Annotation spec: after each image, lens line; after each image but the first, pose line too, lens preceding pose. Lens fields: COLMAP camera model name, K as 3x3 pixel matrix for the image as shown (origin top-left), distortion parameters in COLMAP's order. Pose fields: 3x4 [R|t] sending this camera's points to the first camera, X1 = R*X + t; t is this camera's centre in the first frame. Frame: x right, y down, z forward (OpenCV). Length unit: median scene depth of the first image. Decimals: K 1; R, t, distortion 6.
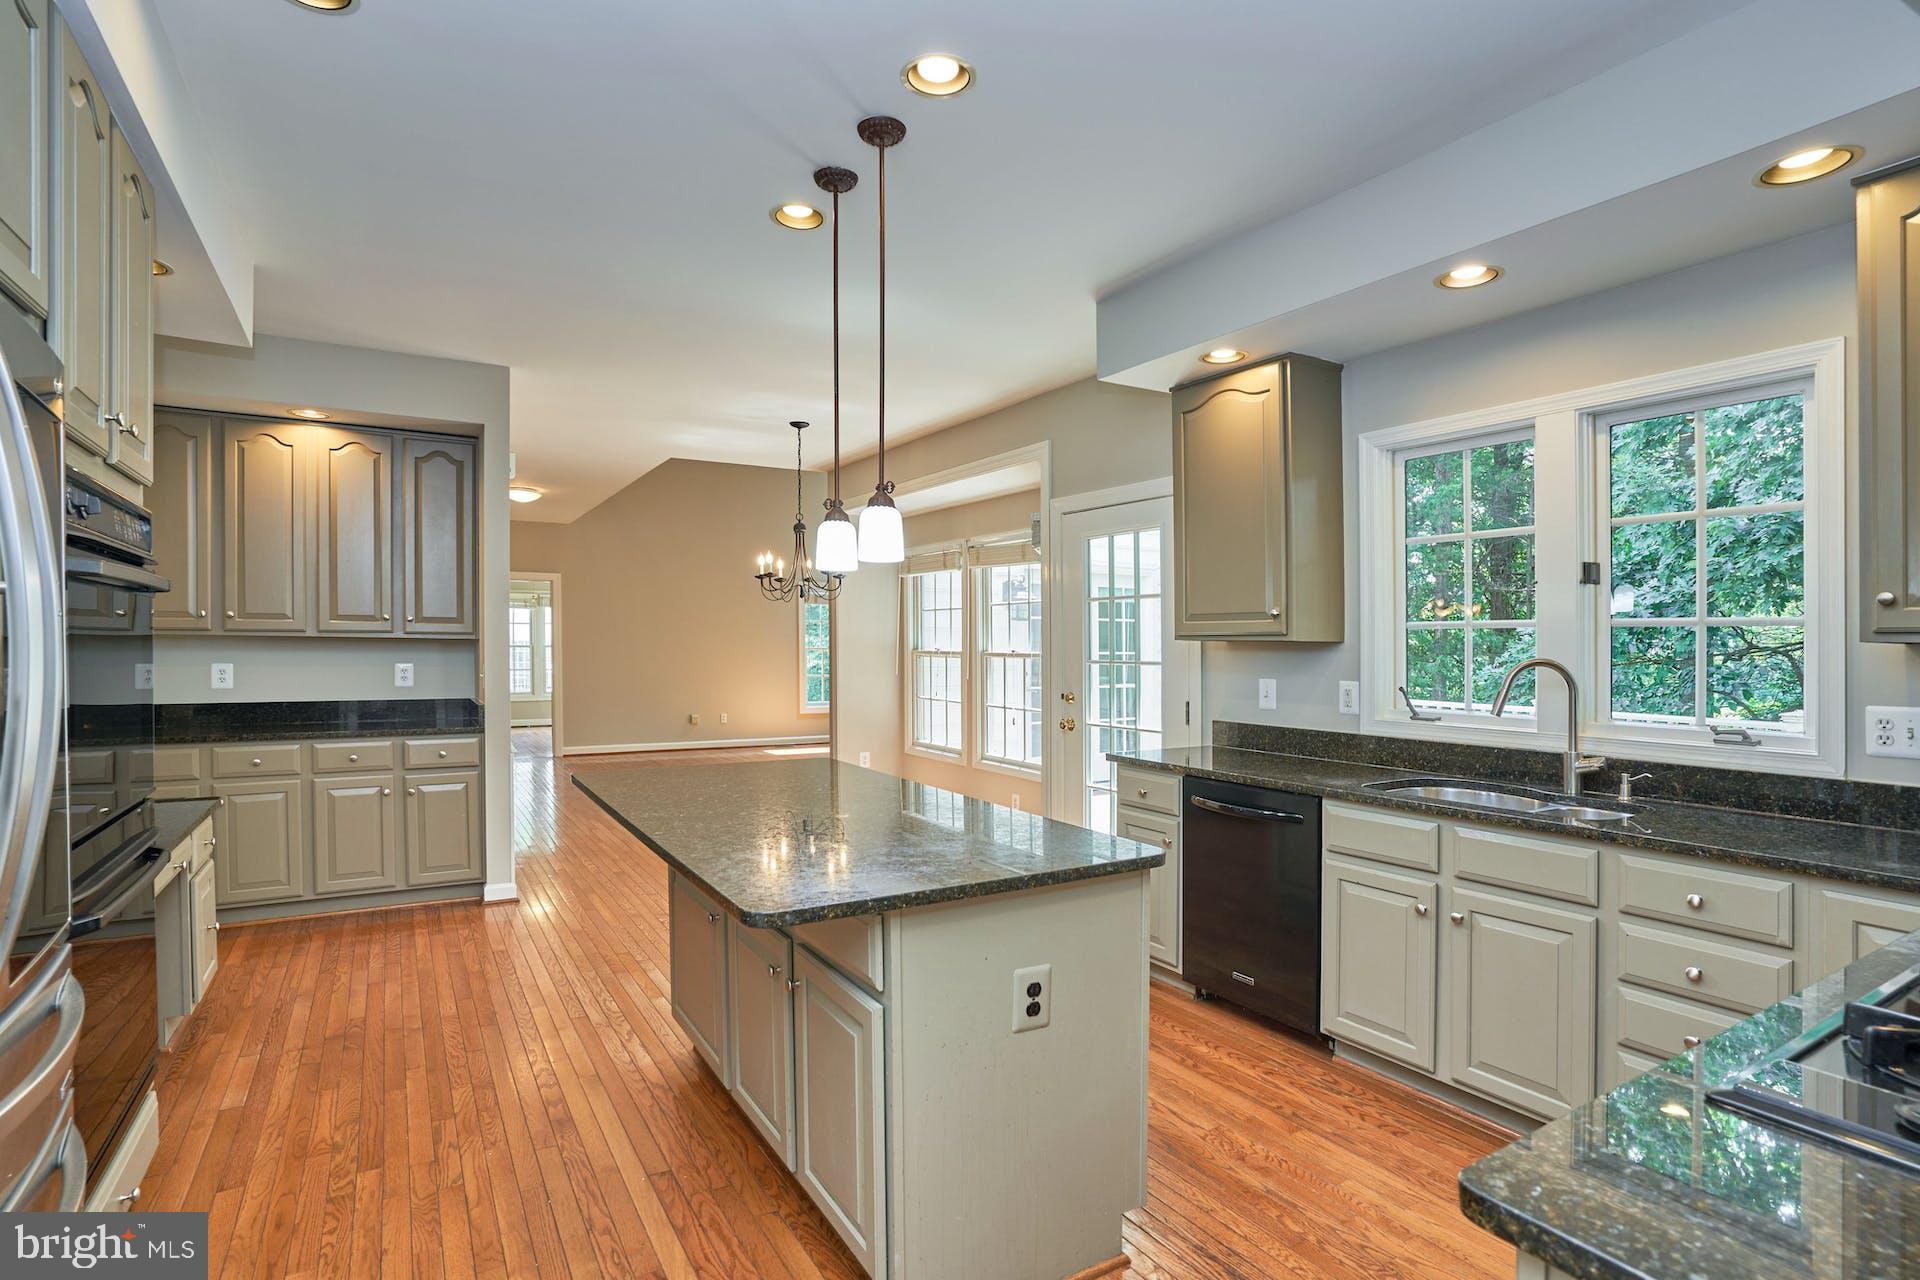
lens RADIAL K [[943.9, 0, 945.8], [0, 943.9, 649.5], [0, 0, 1]] dist [-0.063473, 0.024977]
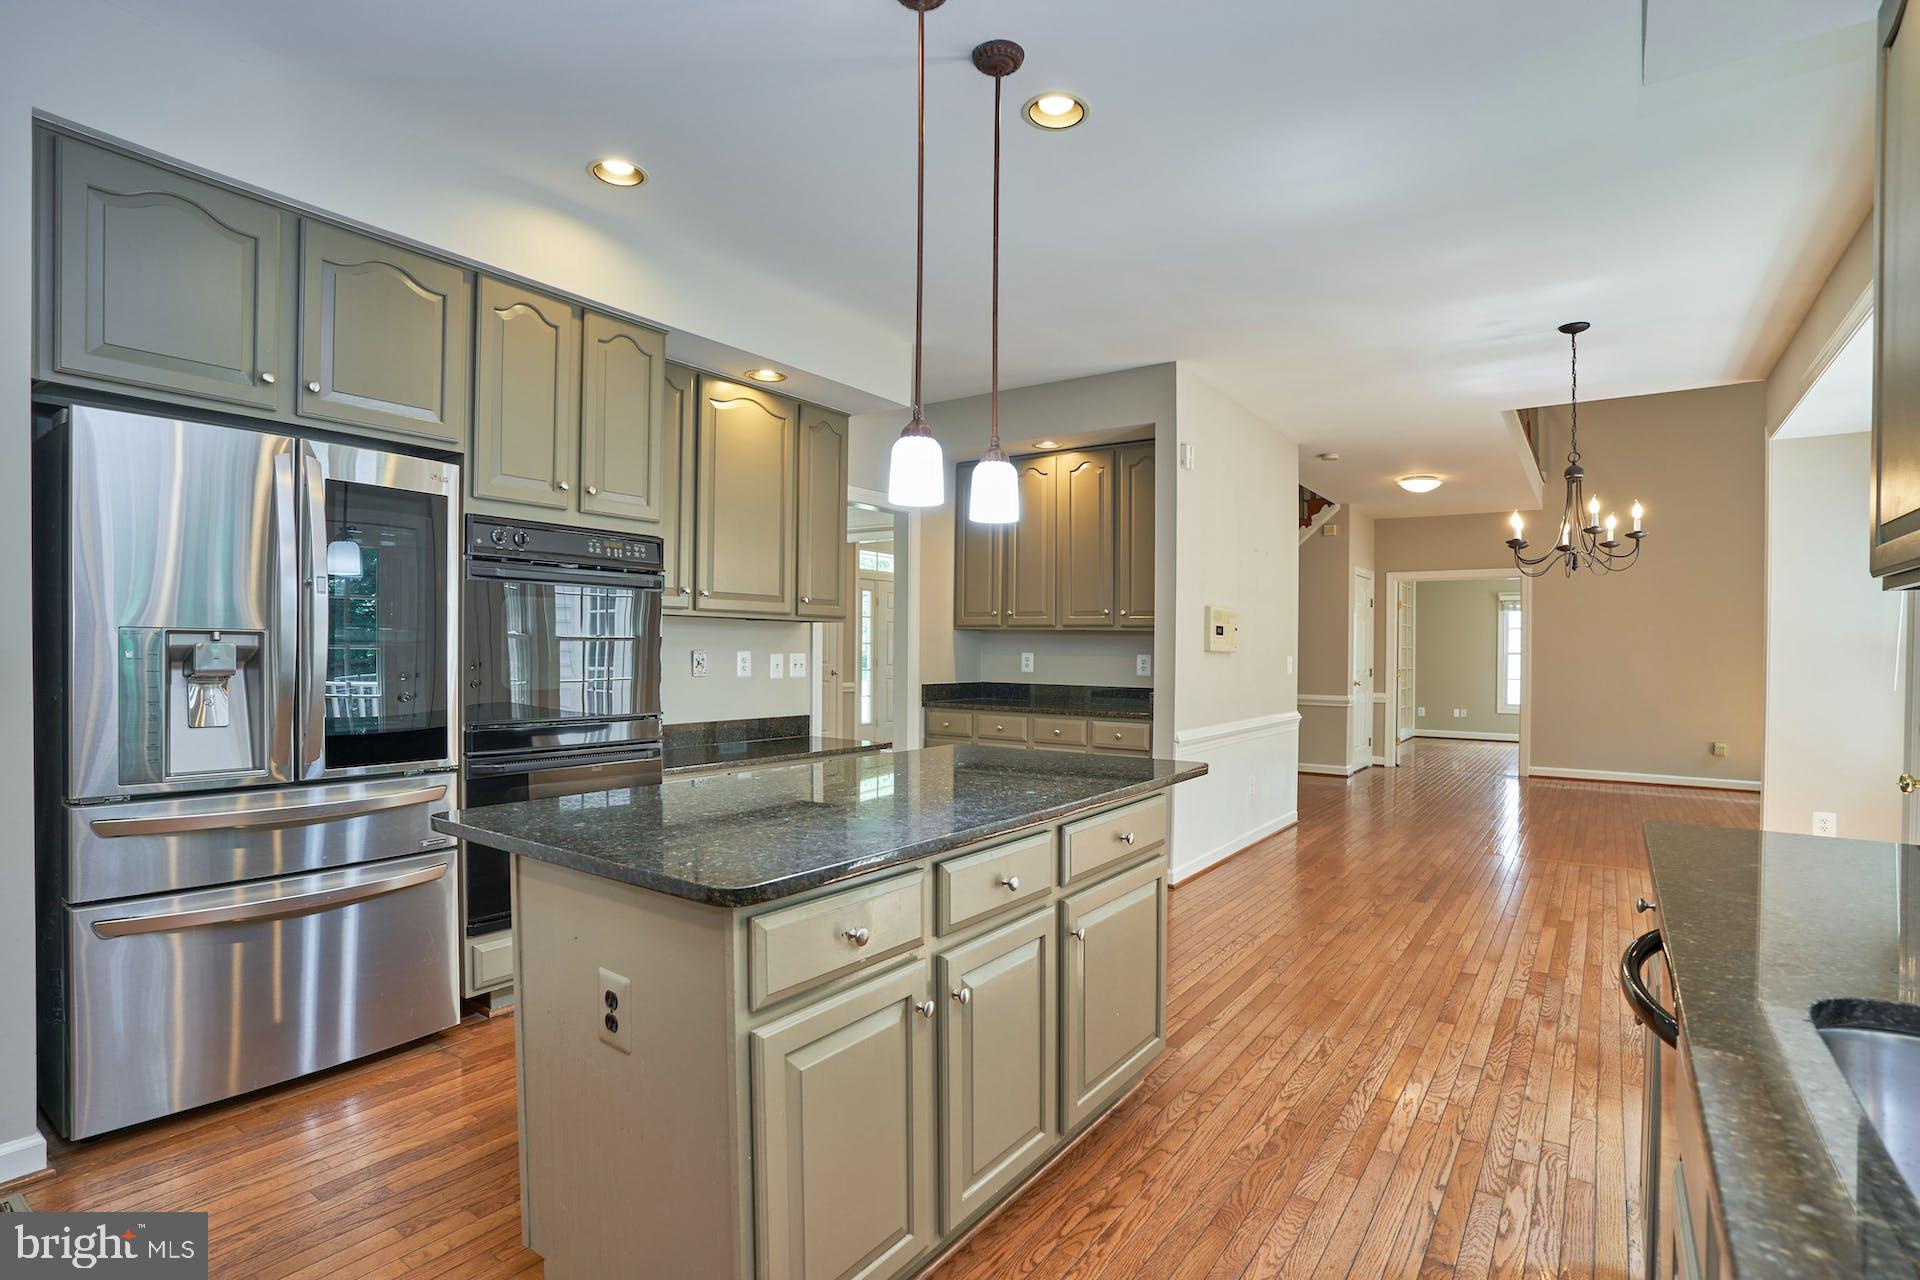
lens RADIAL K [[943.9, 0, 945.8], [0, 943.9, 649.5], [0, 0, 1]] dist [-0.063473, 0.024977]
pose [[0.406043, -0.001900, -0.913852, 0.420487], [-0.013251, 0.999880, -0.007967, 0.026000], [0.913758, 0.015344, 0.405970, 0.409411]]
